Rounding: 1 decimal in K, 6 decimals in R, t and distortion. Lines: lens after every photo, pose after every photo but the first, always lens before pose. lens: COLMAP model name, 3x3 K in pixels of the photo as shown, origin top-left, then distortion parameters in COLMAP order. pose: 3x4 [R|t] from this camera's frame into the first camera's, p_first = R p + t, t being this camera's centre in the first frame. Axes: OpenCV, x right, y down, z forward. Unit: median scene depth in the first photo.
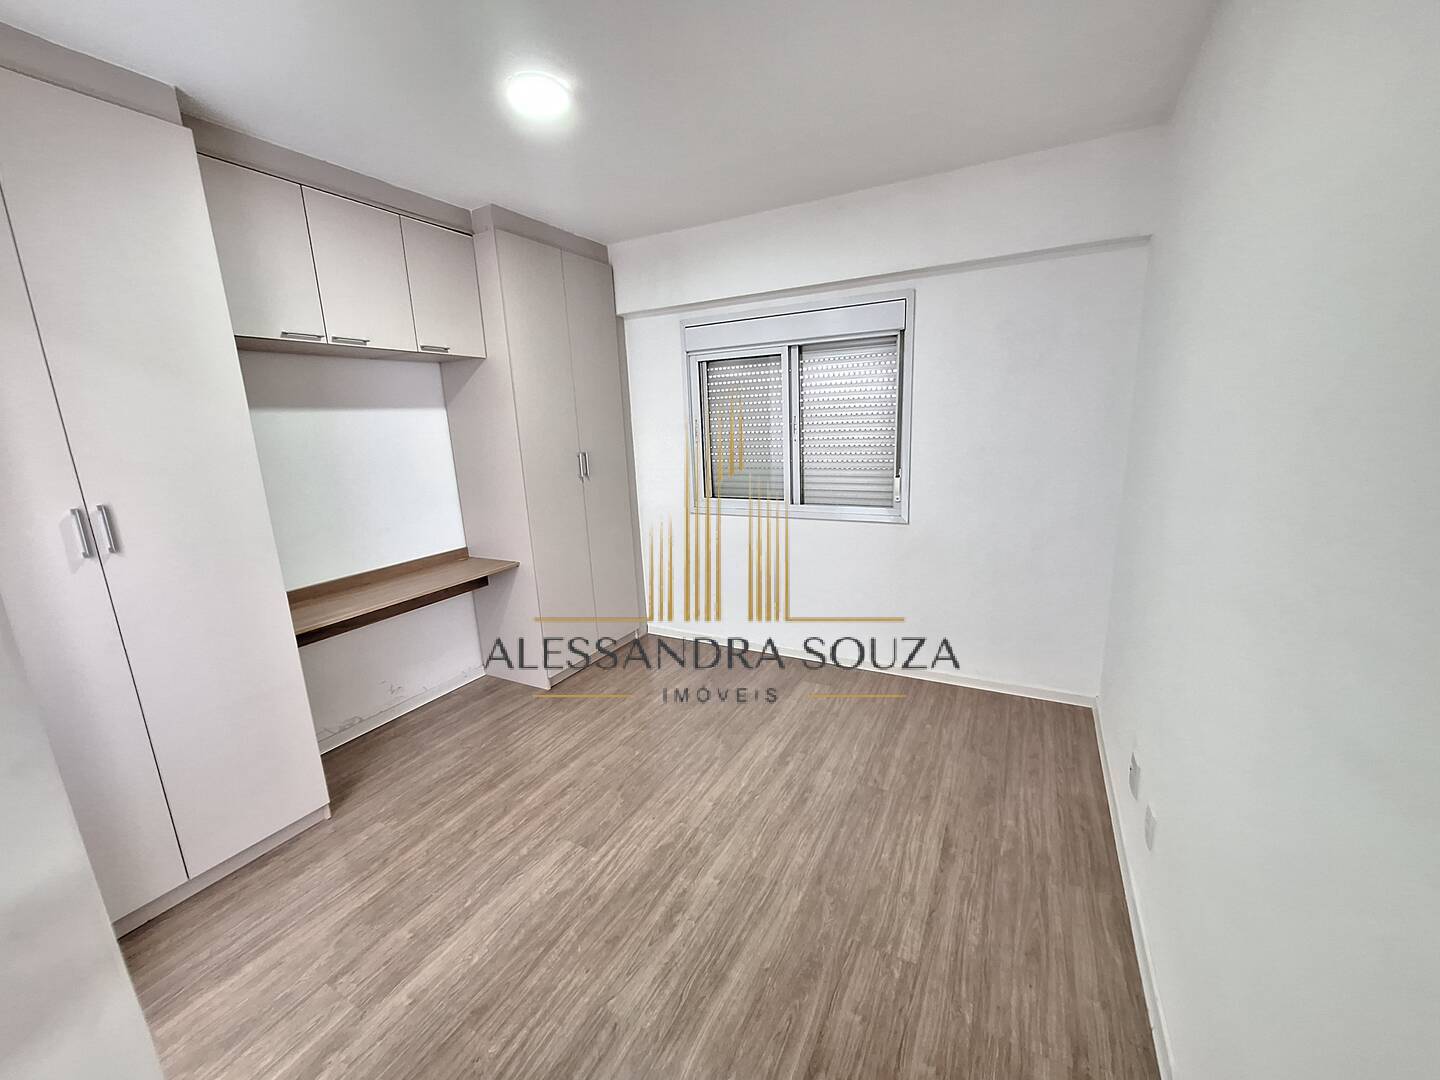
lens RADIAL K [[569.8, 0, 724.1], [0, 569.8, 536.3], [0, 0, 1]] dist [-0.007024, 0.001576]
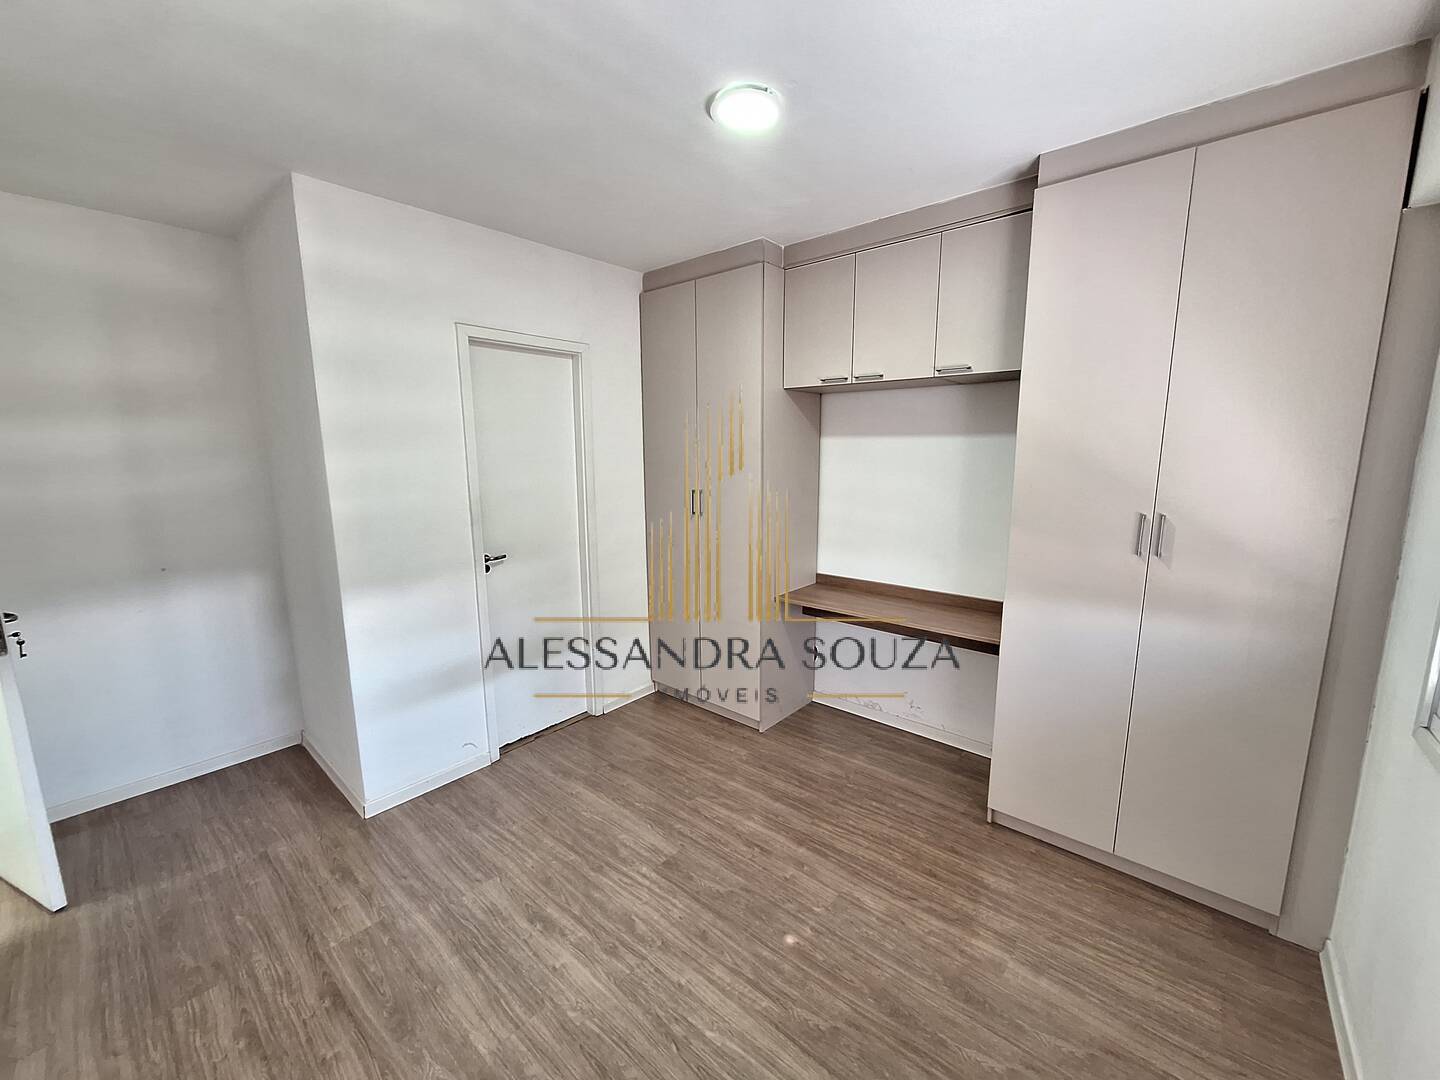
lens RADIAL K [[569.8, 0, 731.5], [0, 569.8, 537.8], [0, 0, 1]] dist [-0.007024, 0.001576]
pose [[-0.214619, 0.187821, -0.958469, 0.630460], [-0.184034, 0.955981, 0.228542, -0.293479], [0.959203, 0.225440, -0.170606, 1.183179]]
